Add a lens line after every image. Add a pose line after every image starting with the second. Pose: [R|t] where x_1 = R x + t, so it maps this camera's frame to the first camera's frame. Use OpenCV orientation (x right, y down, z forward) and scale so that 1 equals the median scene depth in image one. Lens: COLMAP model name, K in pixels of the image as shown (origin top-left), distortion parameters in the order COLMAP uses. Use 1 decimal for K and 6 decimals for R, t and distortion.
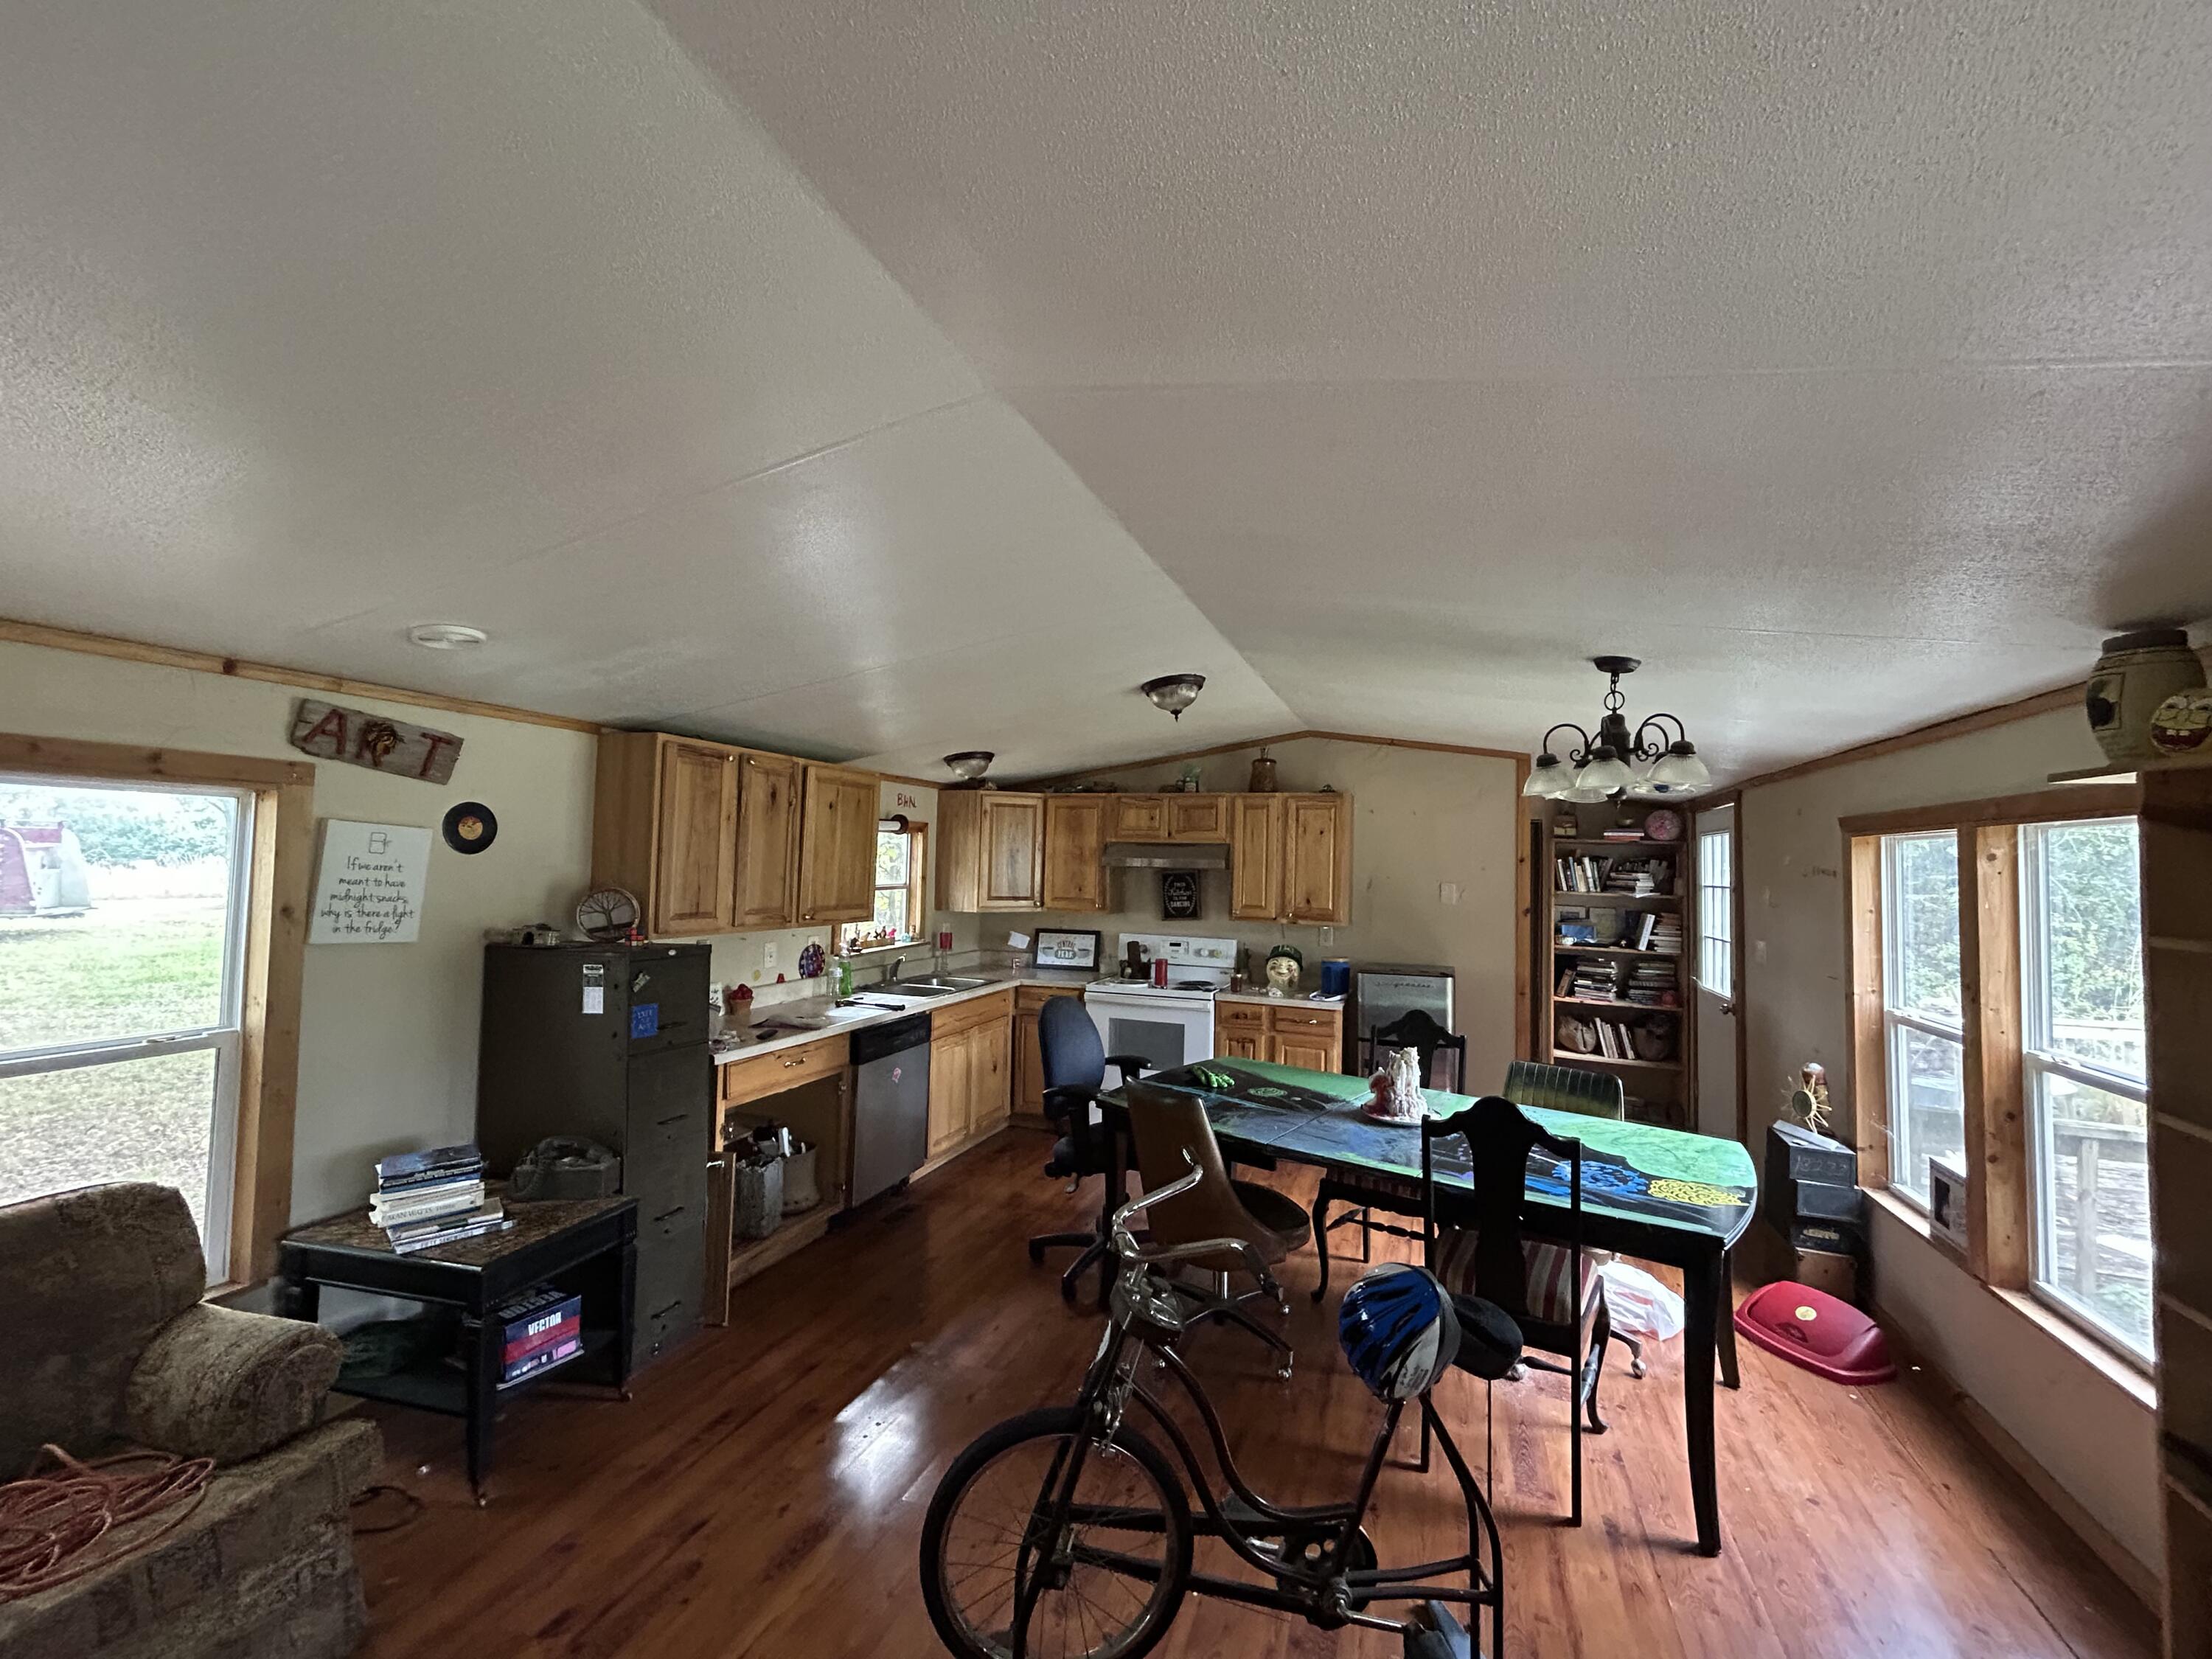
lens RADIAL K [[891.9, 0, 1102.5], [0, 891.9, 827.7], [0, 0, 1]] dist [-0.001640, -0.000098]
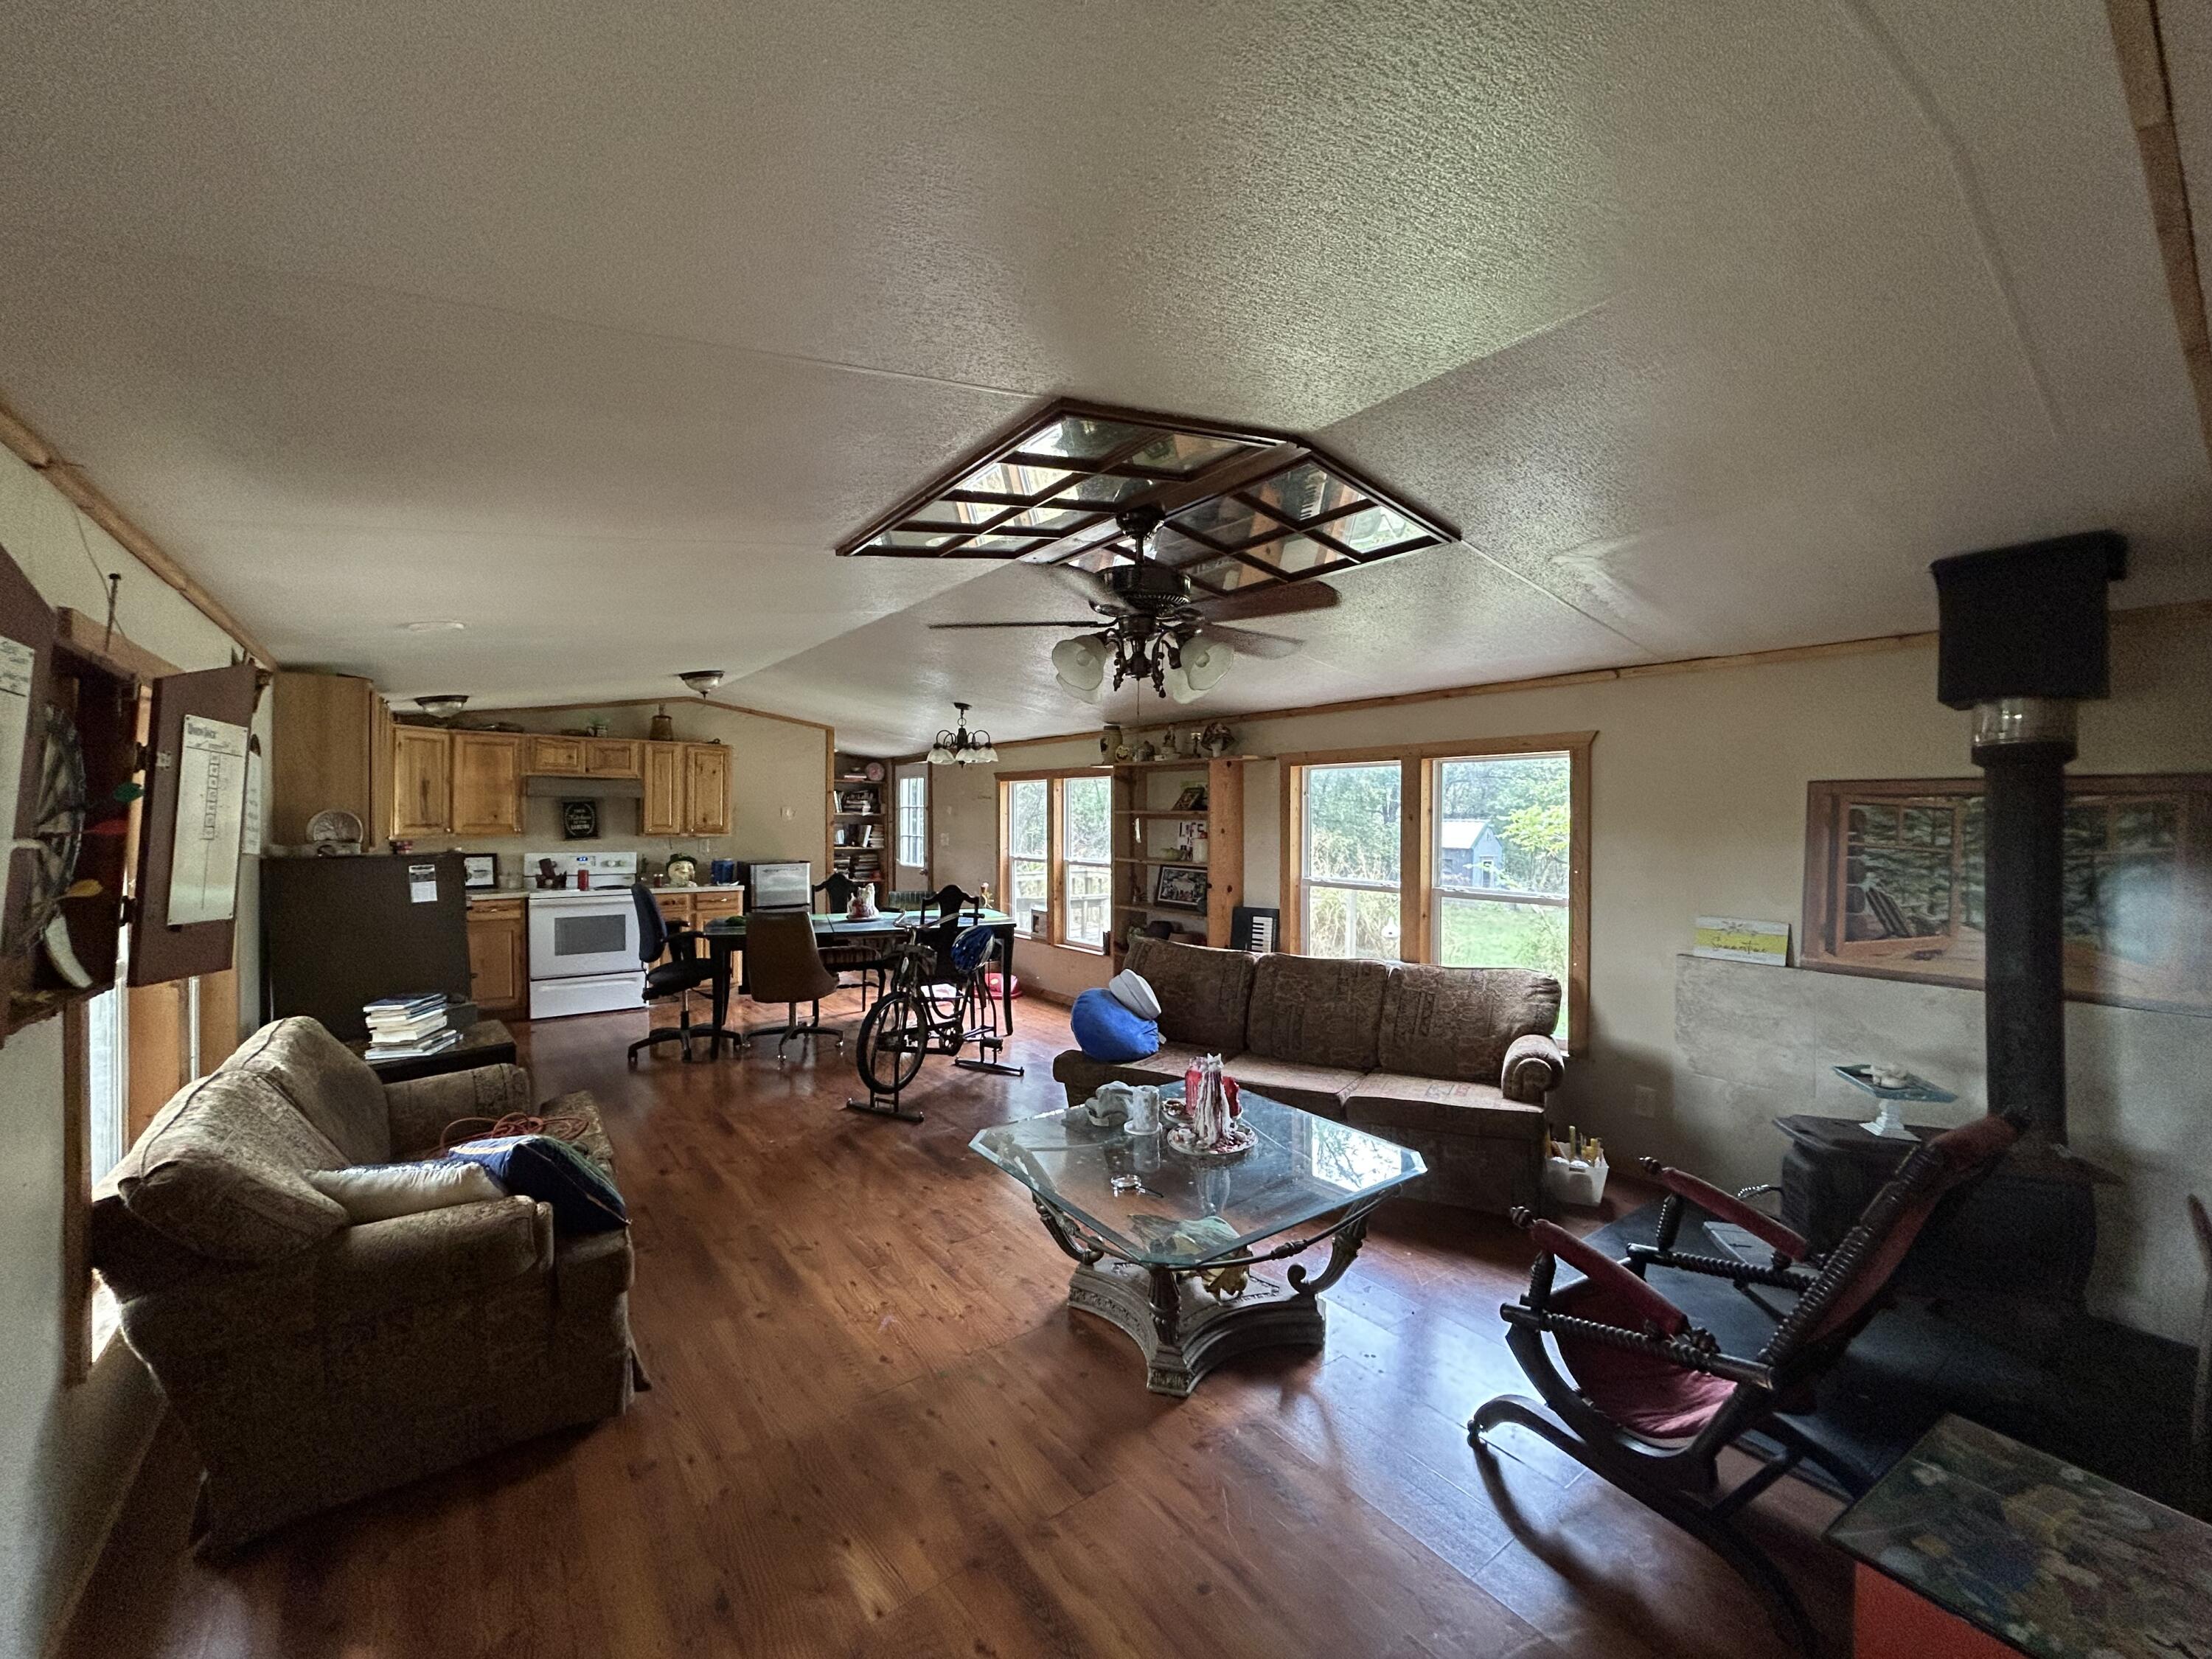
lens RADIAL K [[891.9, 0, 1107.2], [0, 891.9, 819.5], [0, 0, 1]] dist [-0.001640, -0.000098]
pose [[0.544718, -0.021300, 0.838349, -0.587657], [-0.031349, 0.998462, 0.045737, -0.003613], [-0.838033, -0.051195, 0.543212, -0.296279]]
